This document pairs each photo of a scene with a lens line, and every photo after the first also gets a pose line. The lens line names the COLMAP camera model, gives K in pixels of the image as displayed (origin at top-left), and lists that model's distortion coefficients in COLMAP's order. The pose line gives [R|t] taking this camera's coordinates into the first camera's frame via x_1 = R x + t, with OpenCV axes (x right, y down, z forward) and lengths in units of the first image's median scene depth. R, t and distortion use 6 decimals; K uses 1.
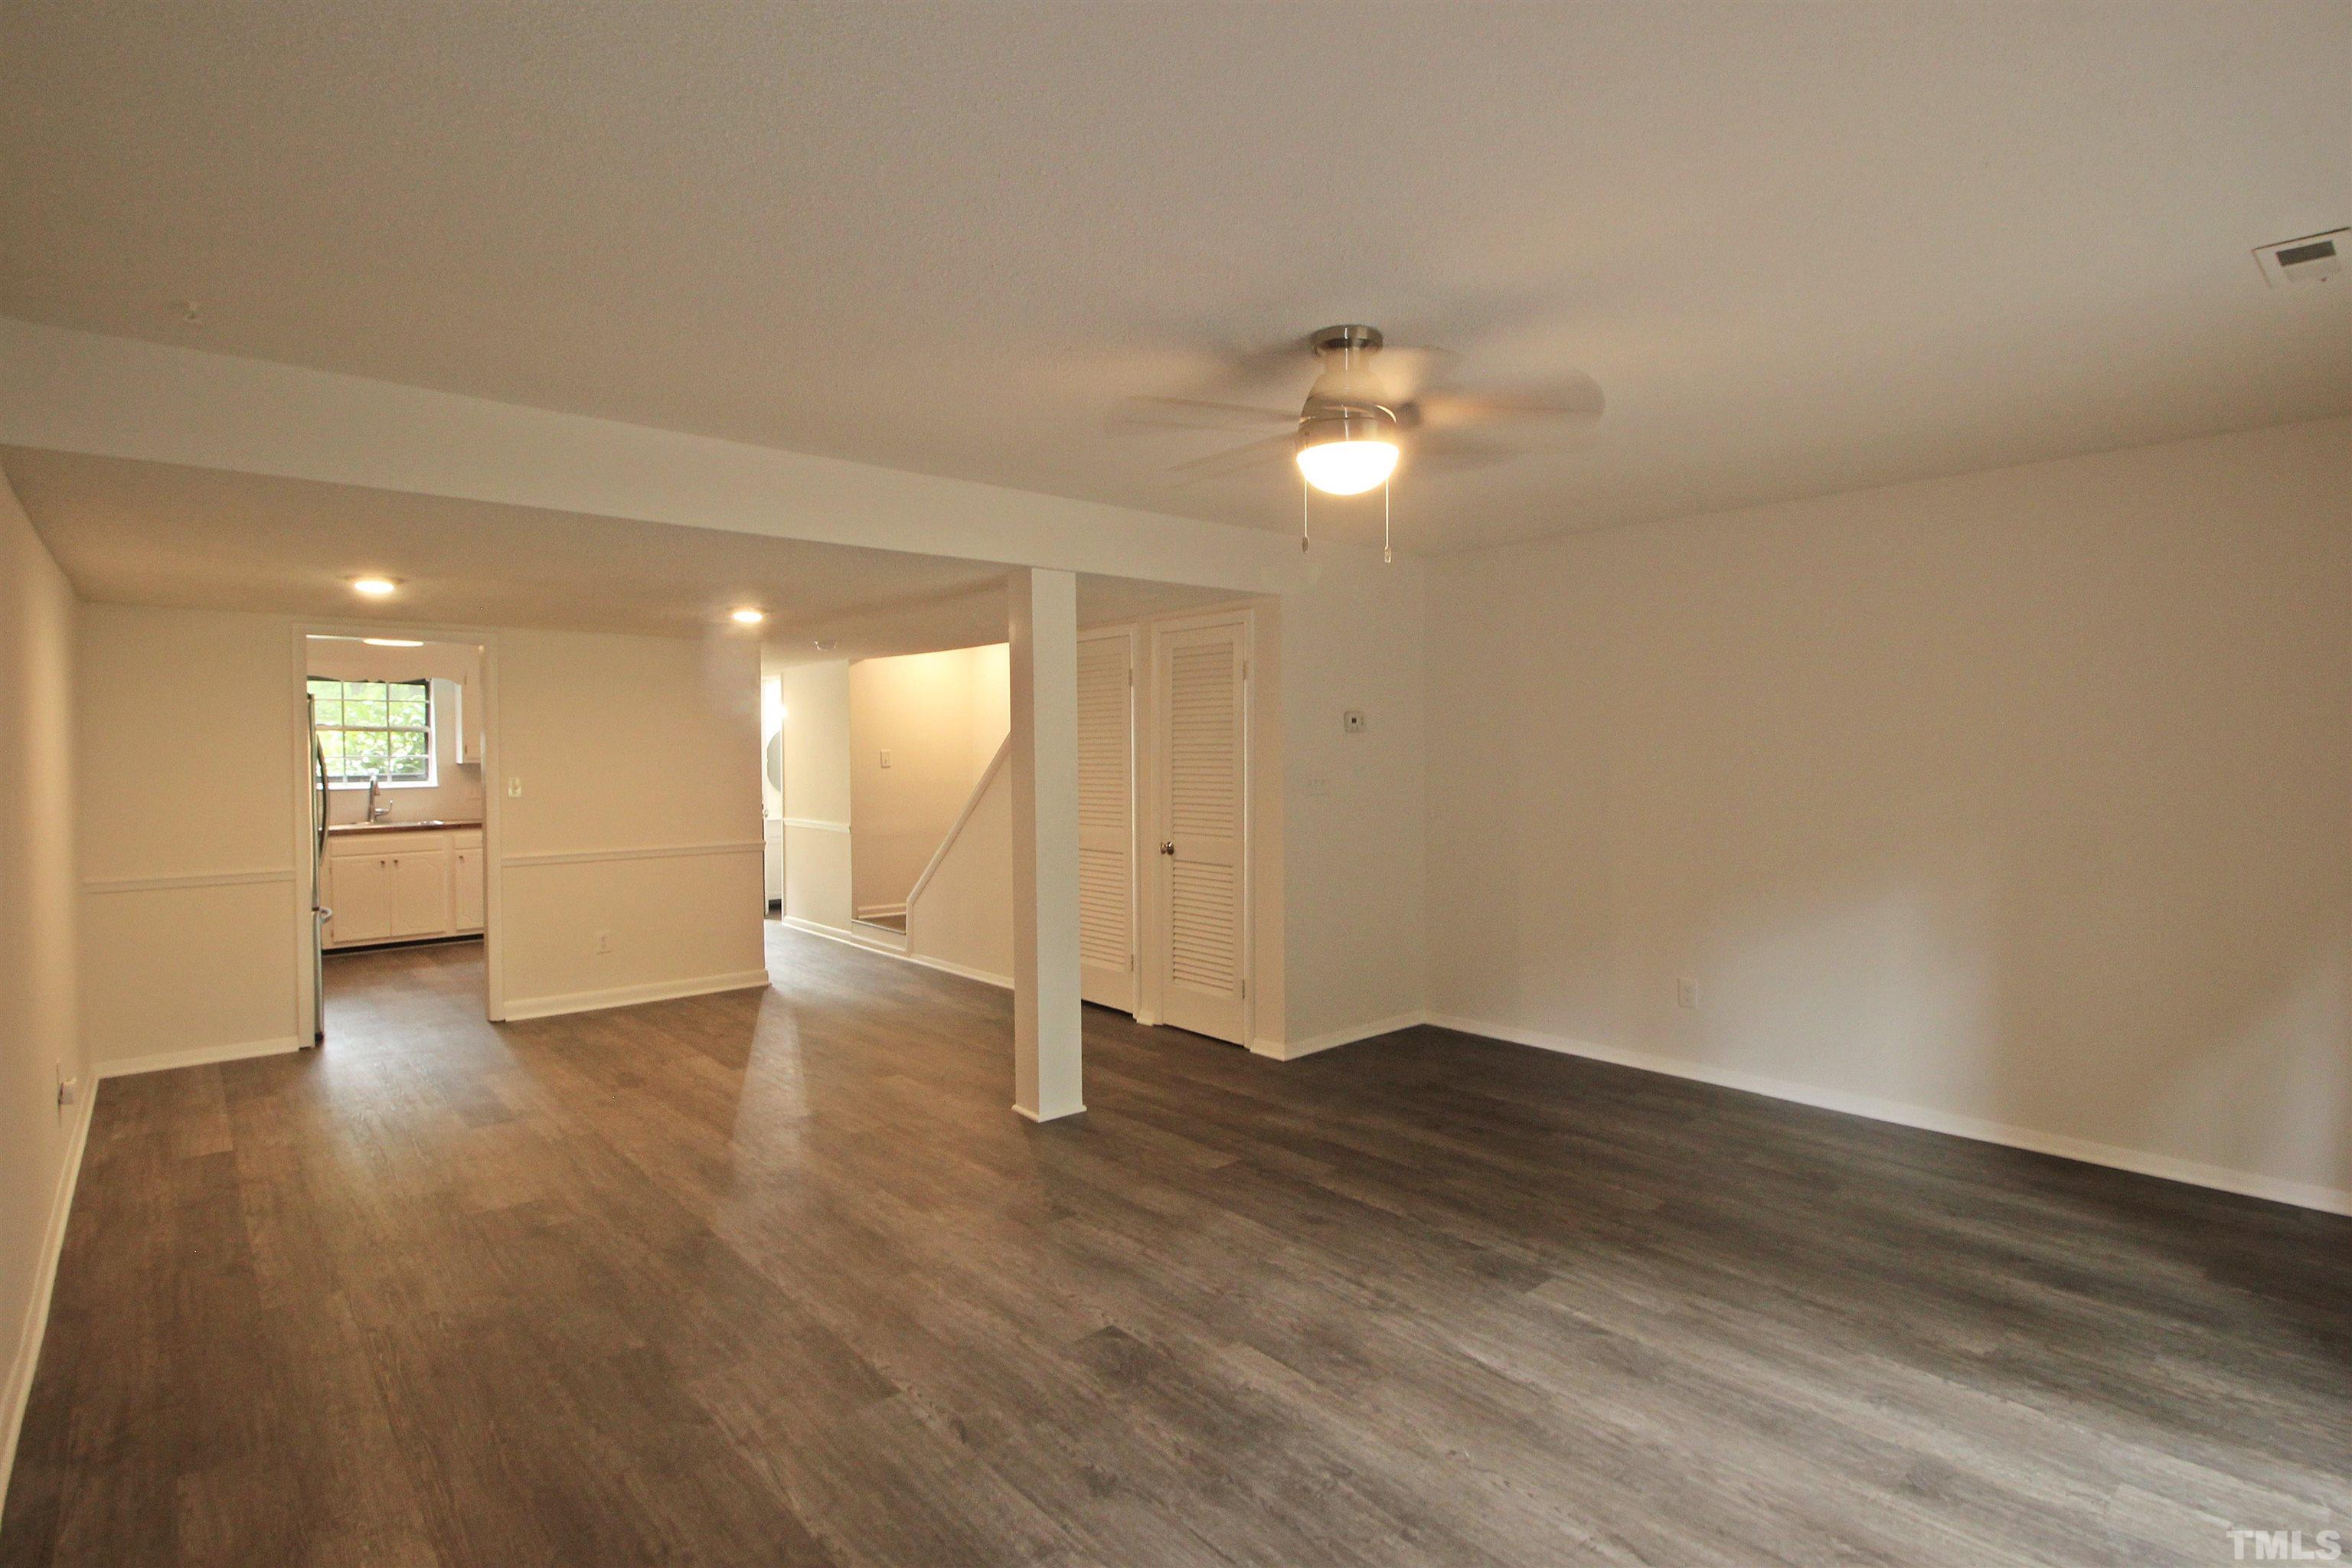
lens RADIAL K [[1134.4, 0, 1186.4], [0, 1134.4, 777.5], [0, 0, 1]] dist [0.001977, -0.013627]
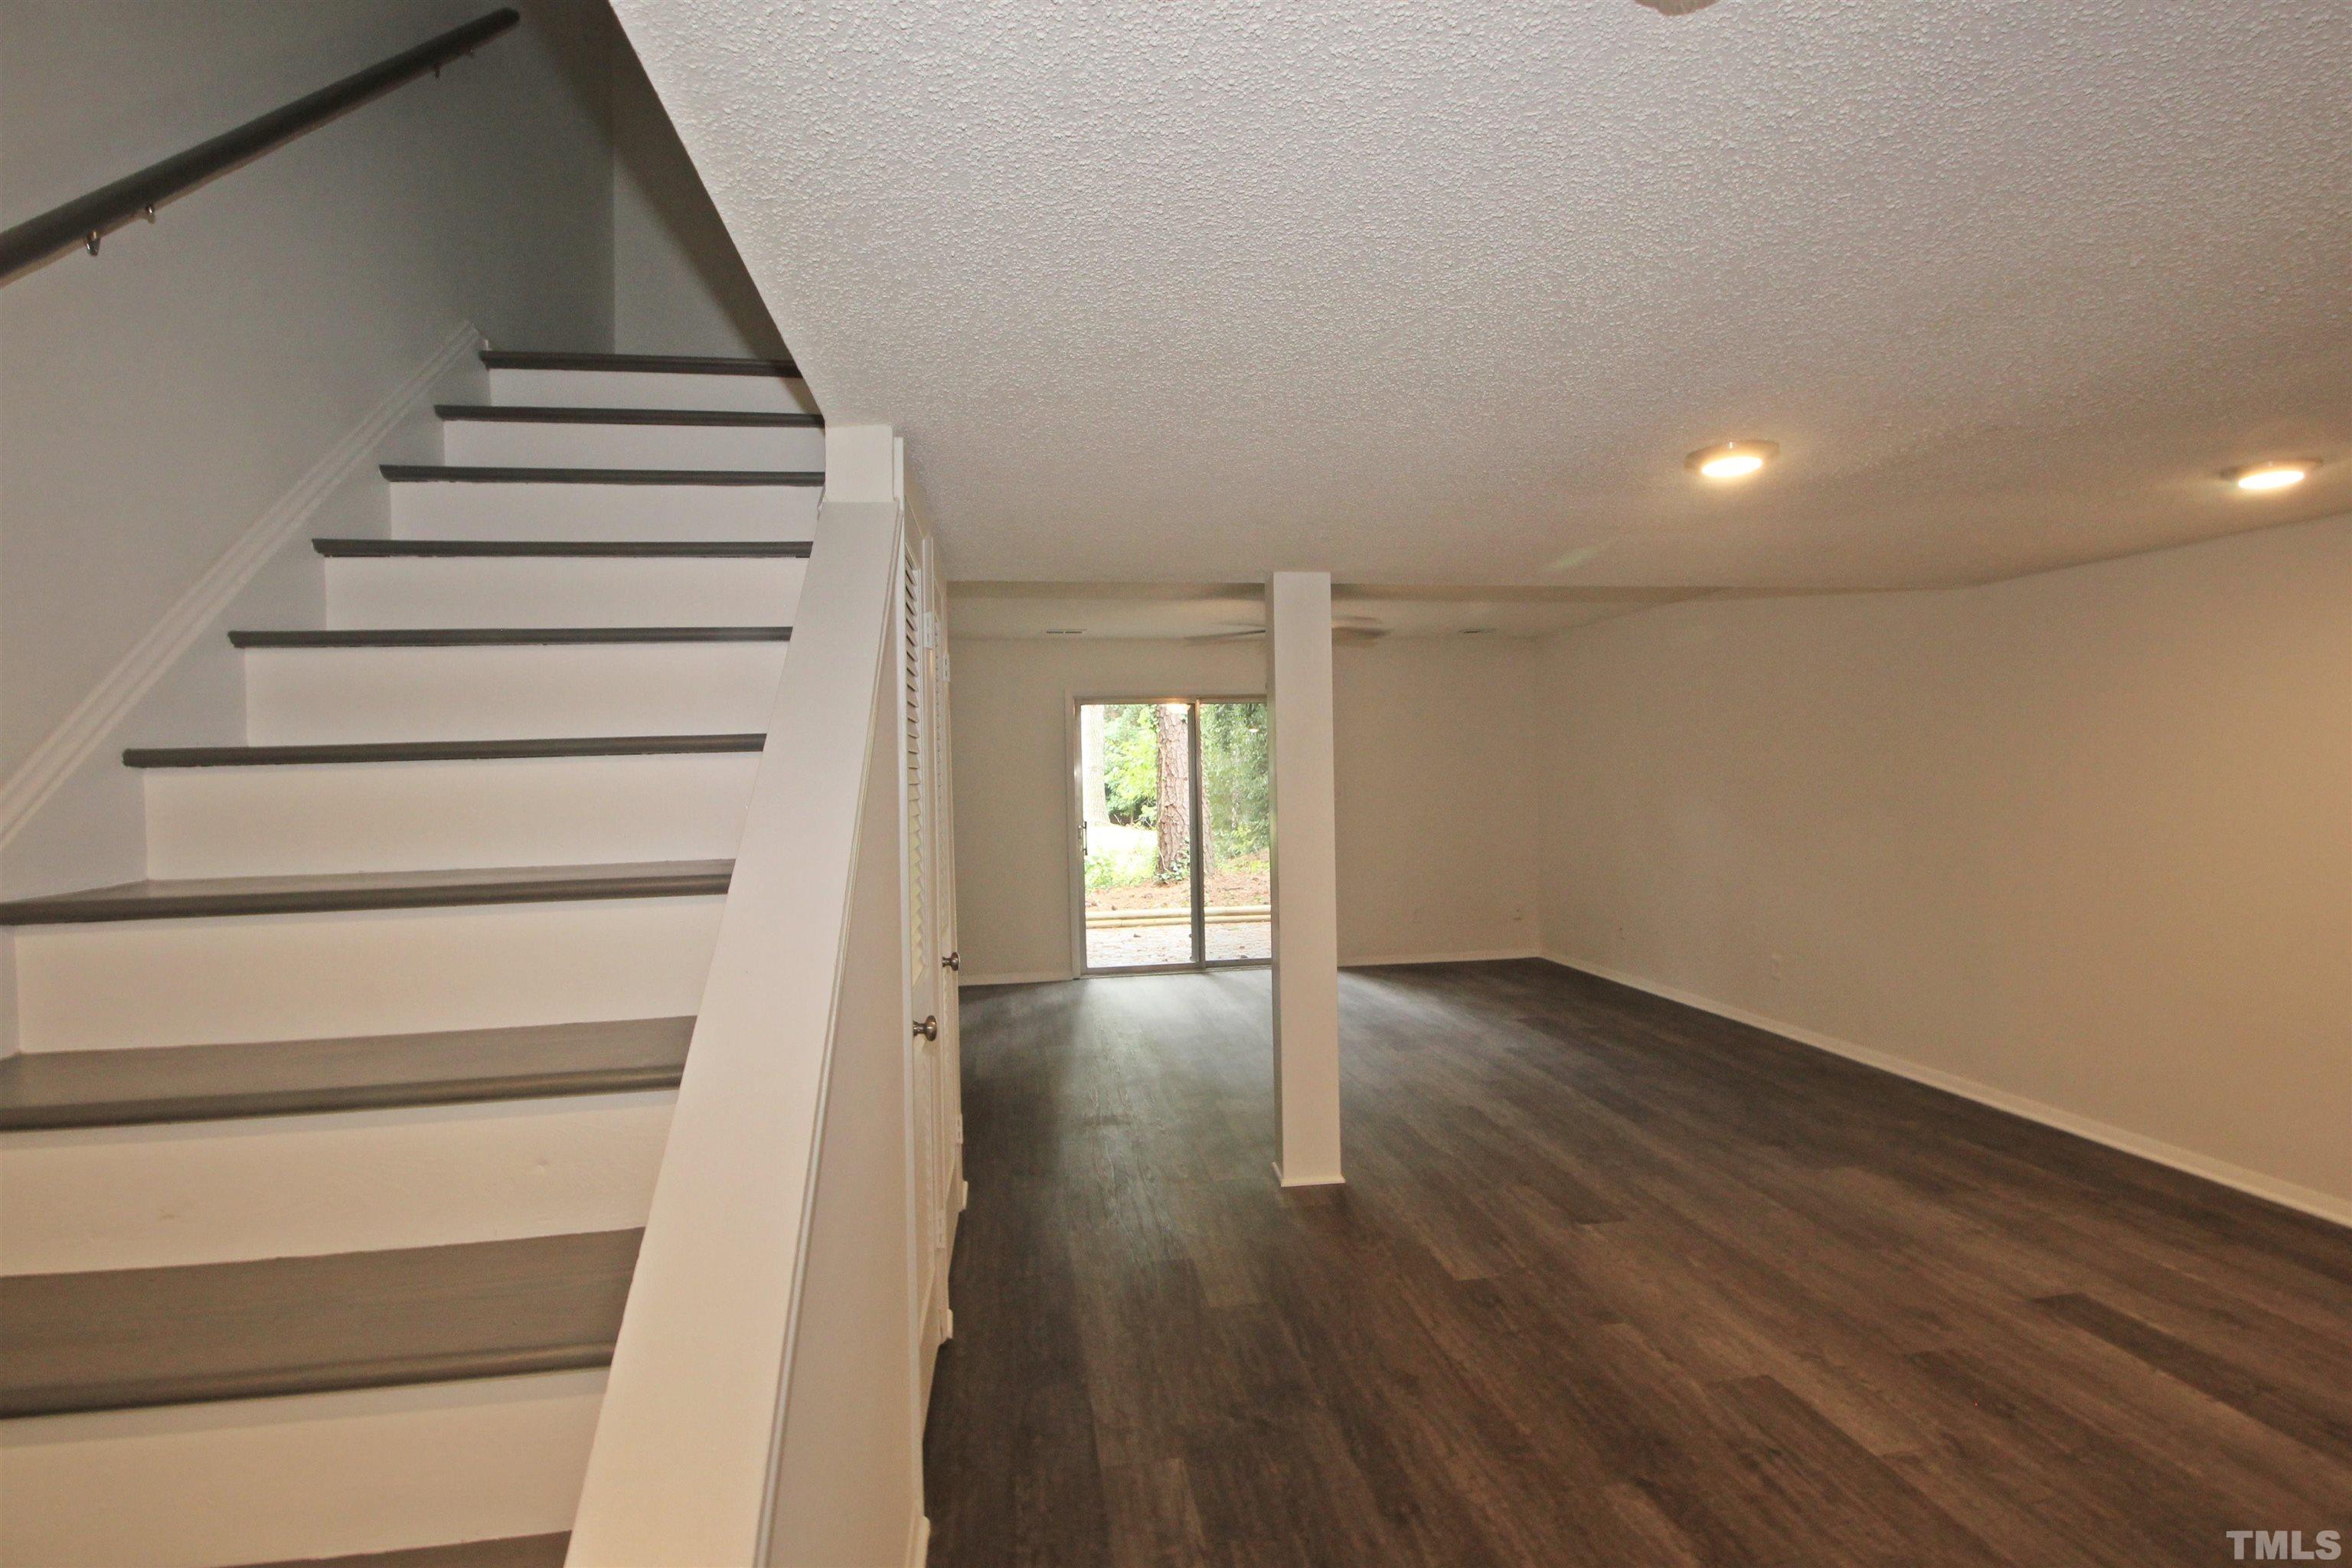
lens RADIAL K [[1094.5, 0, 1182.0], [0, 1094.5, 768.8], [0, 0, 1]] dist [-0.000573, -0.012412]
pose [[-0.835405, 0.028353, 0.548903, -0.793577], [0.040078, 0.999152, 0.009387, -0.060088], [-0.548172, 0.029841, -0.835833, 2.693178]]
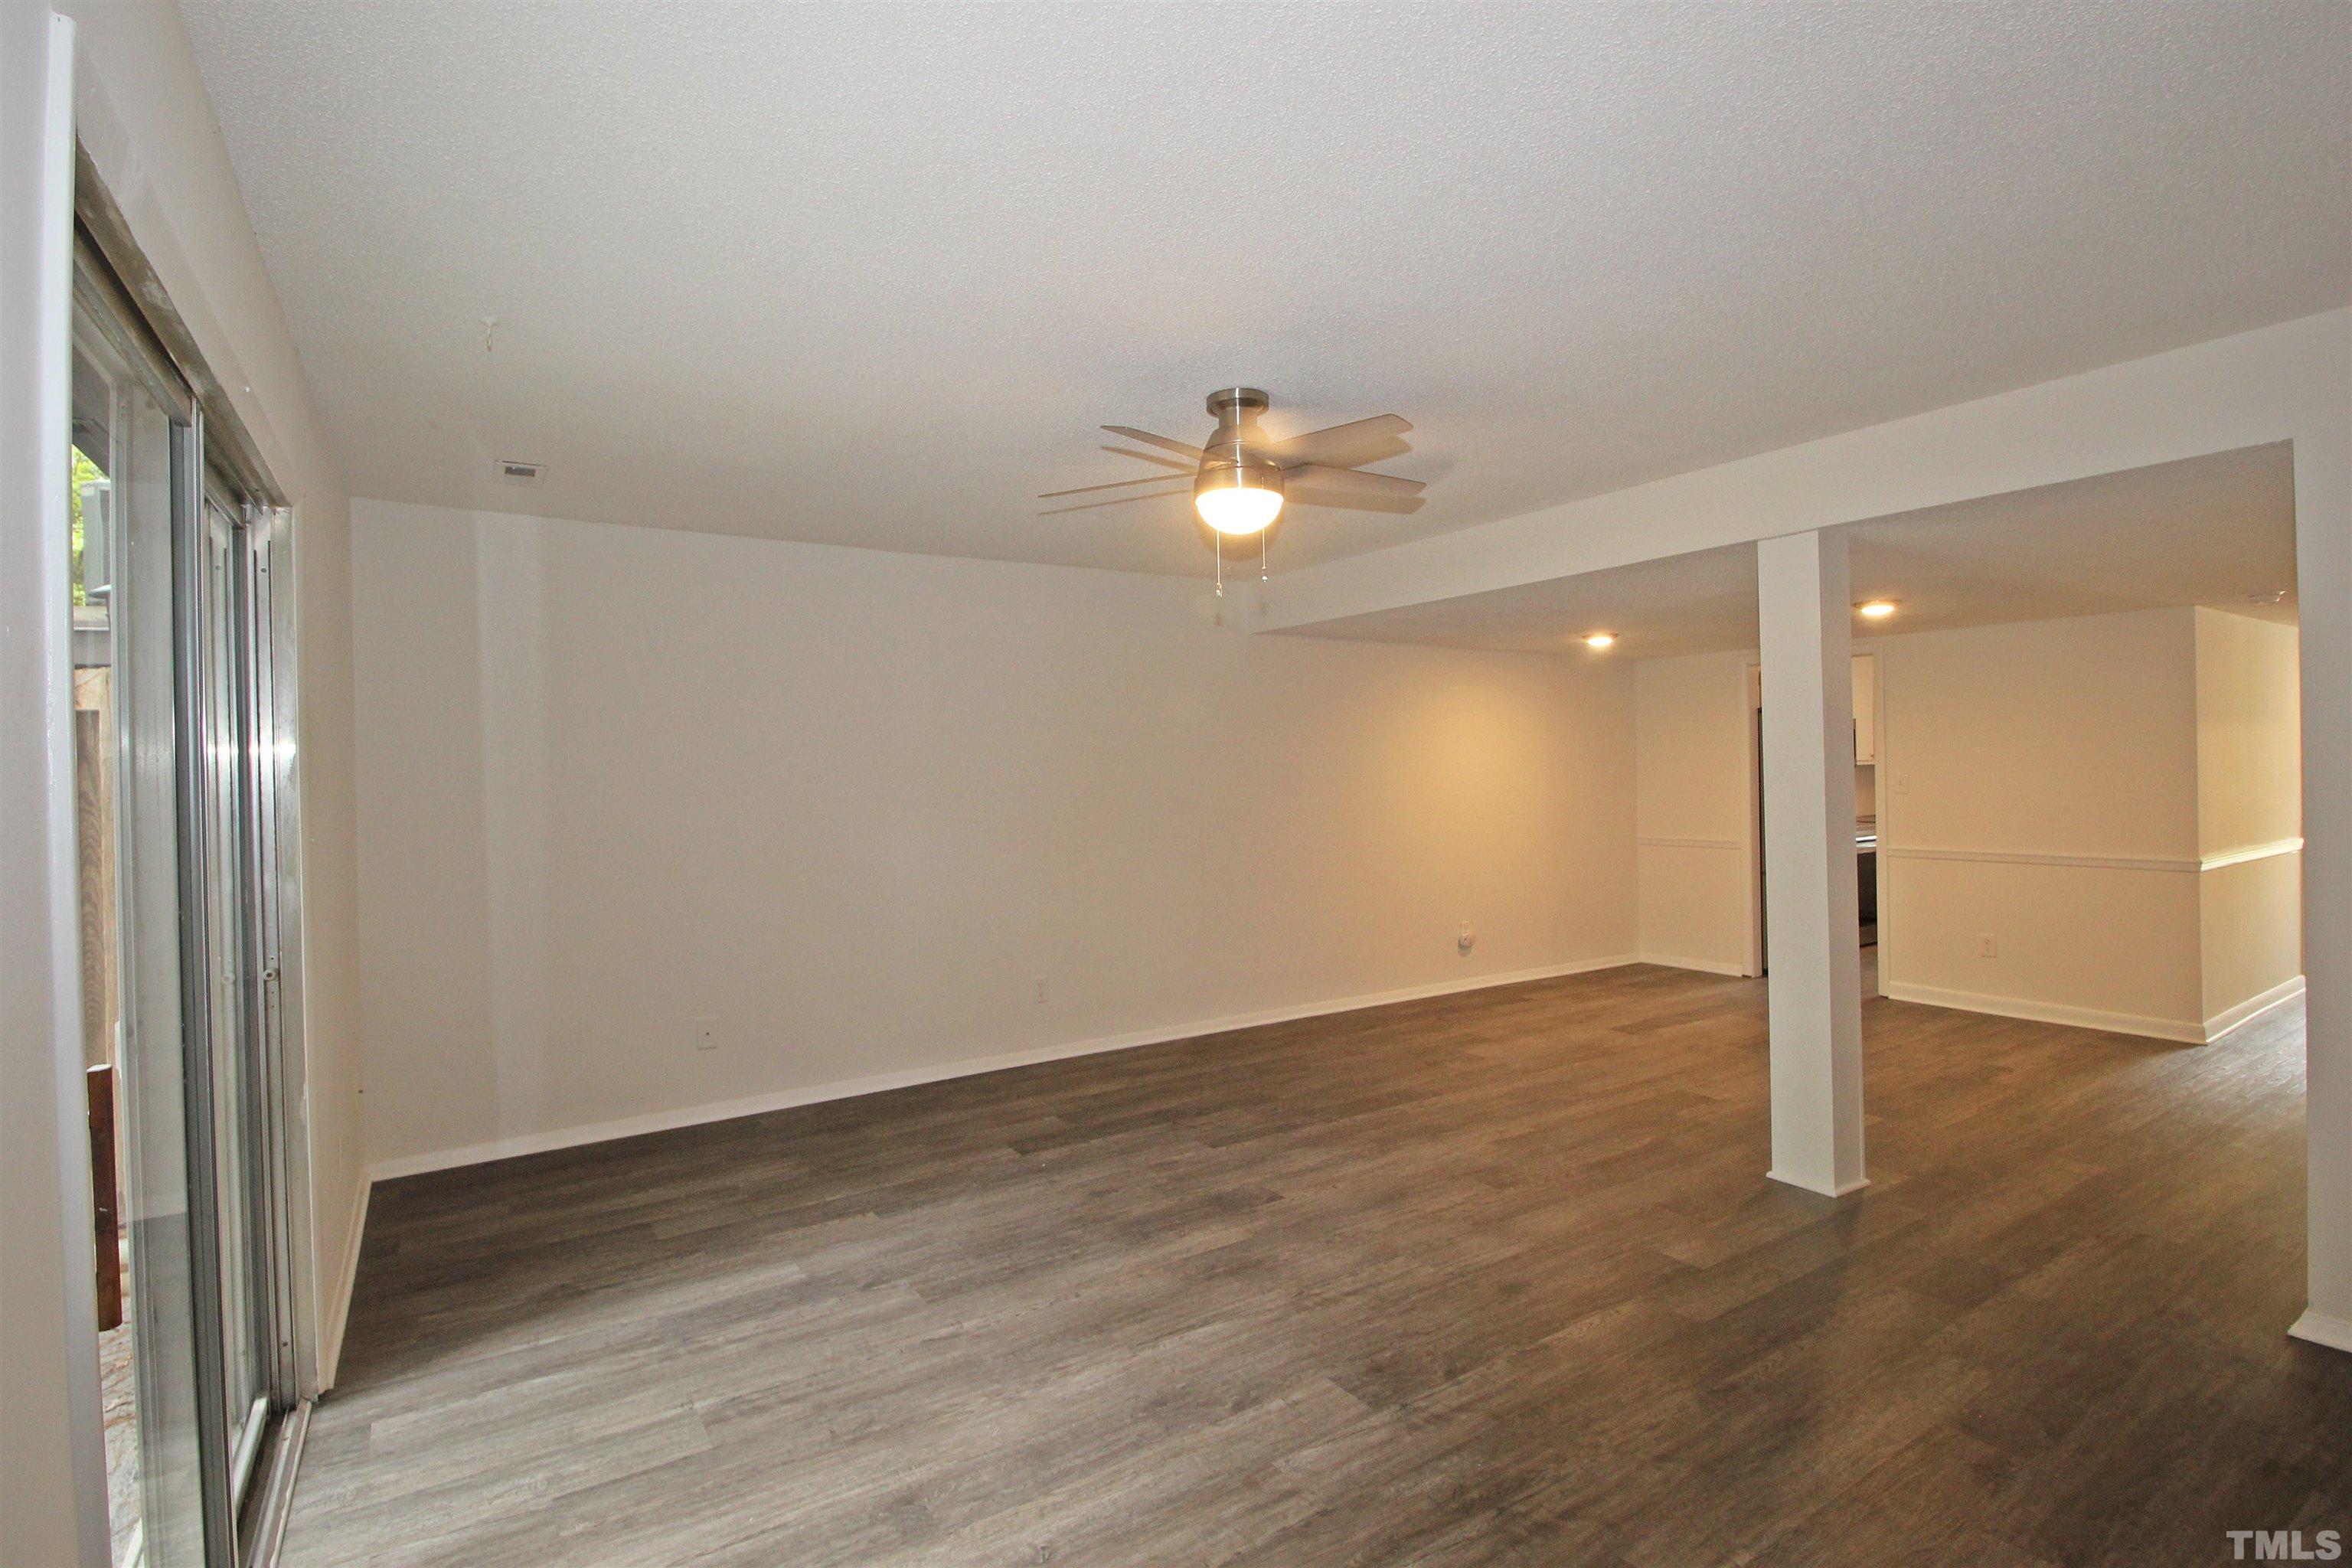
lens RADIAL K [[1134.4, 0, 1186.4], [0, 1134.4, 777.5], [0, 0, 1]] dist [0.001977, -0.013627]
pose [[-0.140593, 0.016680, -0.989927, 1.153165], [-0.007559, 0.999811, 0.017920, -0.019486], [0.990039, 0.010002, -0.140440, 0.999385]]
